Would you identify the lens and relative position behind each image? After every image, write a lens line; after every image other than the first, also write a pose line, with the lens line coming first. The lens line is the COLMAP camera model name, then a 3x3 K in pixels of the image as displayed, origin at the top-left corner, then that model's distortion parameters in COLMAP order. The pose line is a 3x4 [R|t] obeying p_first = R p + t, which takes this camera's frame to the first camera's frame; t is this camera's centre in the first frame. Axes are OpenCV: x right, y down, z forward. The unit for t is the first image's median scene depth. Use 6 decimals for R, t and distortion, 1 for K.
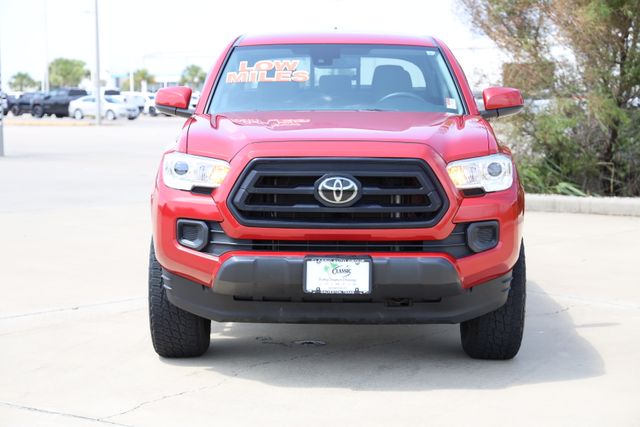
lens RADIAL K [[1245.4, 0, 320.0], [0, 1245.4, 213.5], [0, 0, 1]] dist [-0.008990, -0.117421]
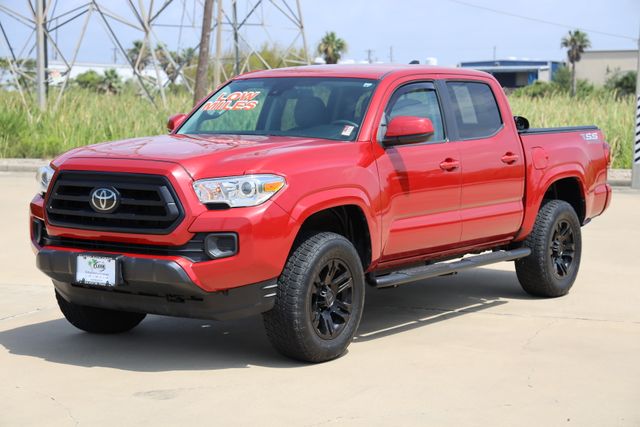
lens RADIAL K [[1245.4, 0, 320.0], [0, 1245.4, 213.5], [0, 0, 1]] dist [-0.008990, -0.117421]
pose [[0.854725, 0.041175, -0.517445, 0.818417], [-0.056545, 0.998302, -0.013963, 0.000078], [0.515992, 0.041193, 0.855603, 0.076660]]
